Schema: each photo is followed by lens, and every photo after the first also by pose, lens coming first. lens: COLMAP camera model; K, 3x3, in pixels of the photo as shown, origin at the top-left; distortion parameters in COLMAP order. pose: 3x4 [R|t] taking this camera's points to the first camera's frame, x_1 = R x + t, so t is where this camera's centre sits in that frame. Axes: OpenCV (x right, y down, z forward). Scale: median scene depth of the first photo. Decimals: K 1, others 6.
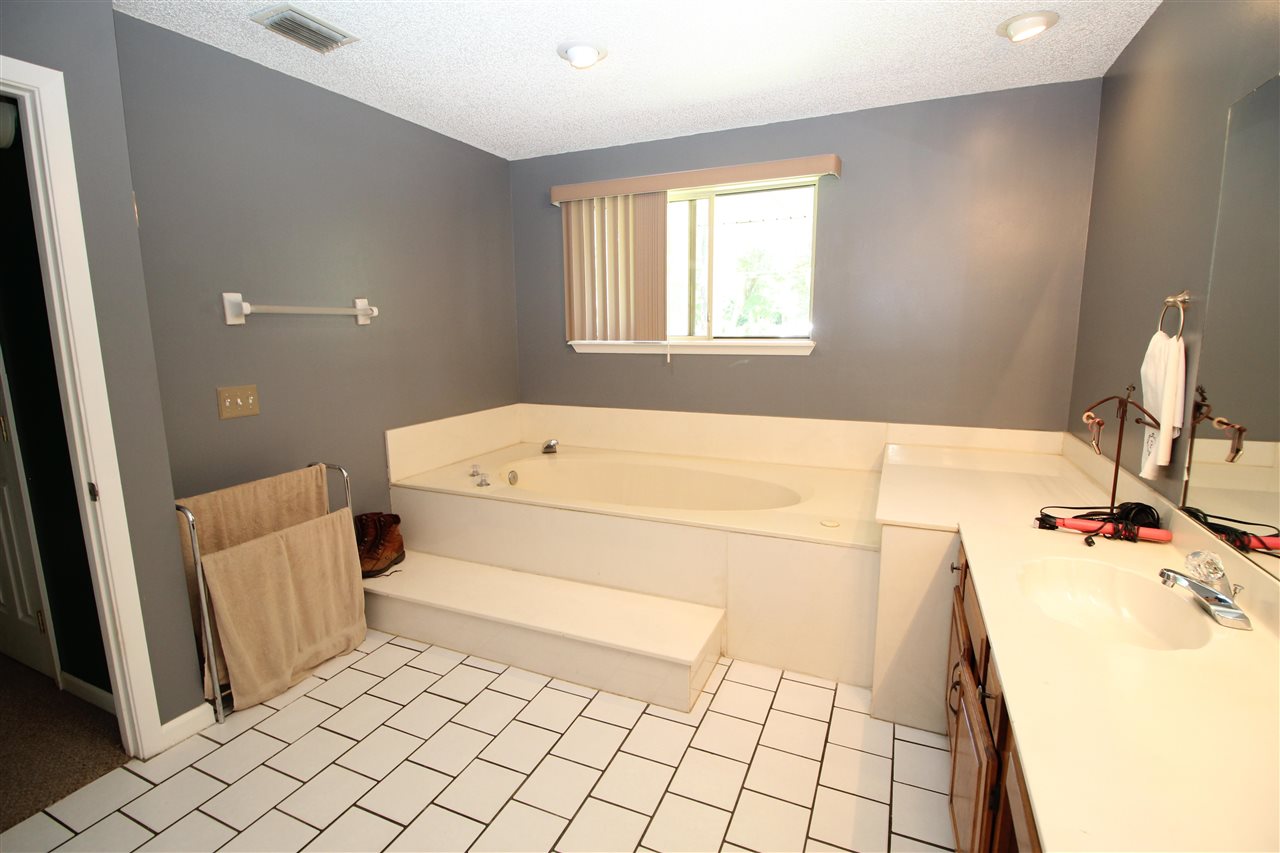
lens RADIAL K [[594.8, 0, 631.5], [0, 594.8, 422.3], [0, 0, 1]] dist [0.003595, -0.015426]
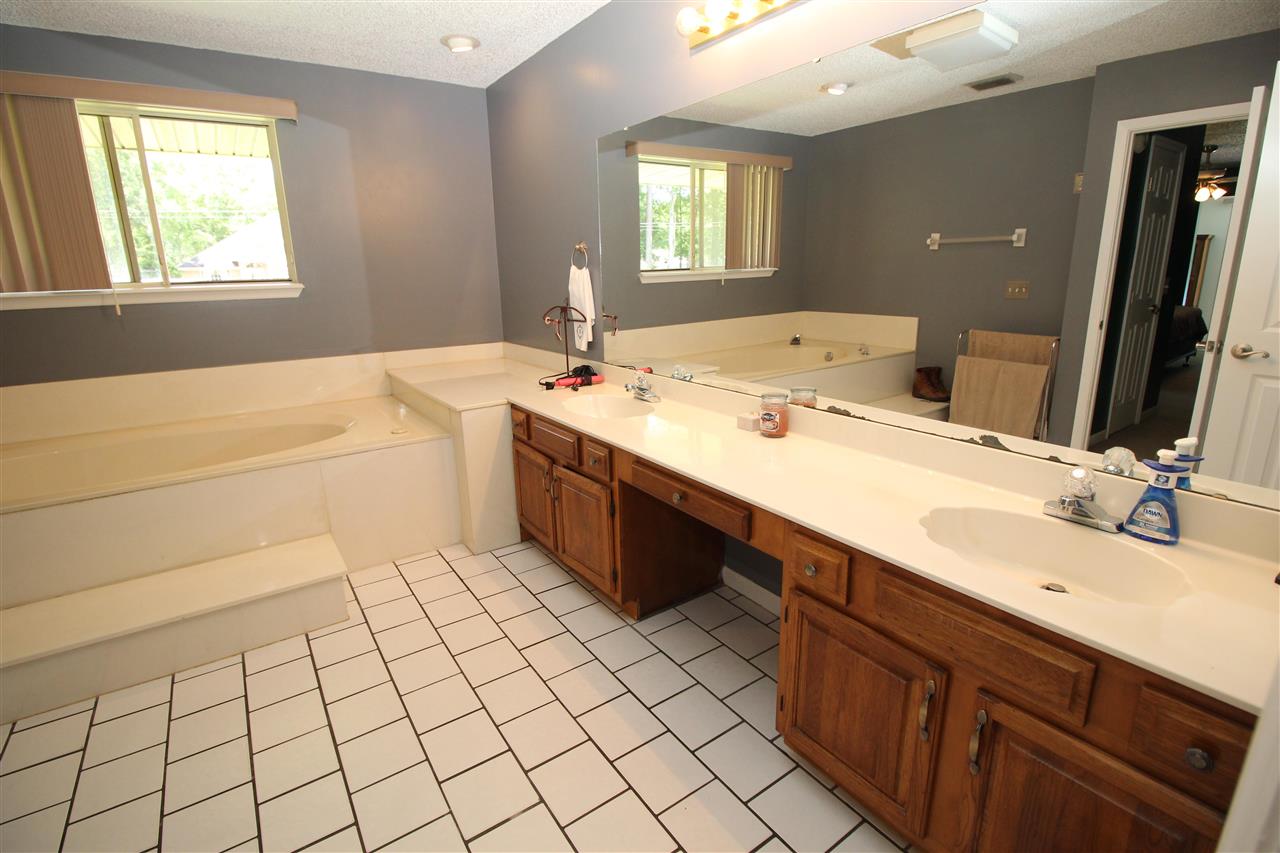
lens RADIAL K [[594.8, 0, 631.5], [0, 594.8, 422.3], [0, 0, 1]] dist [0.003595, -0.015426]
pose [[0.520395, -0.211468, 0.827327, -0.448323], [0.152257, 0.976305, 0.153776, 0.042188], [-0.840242, 0.045942, 0.540262, -0.048876]]
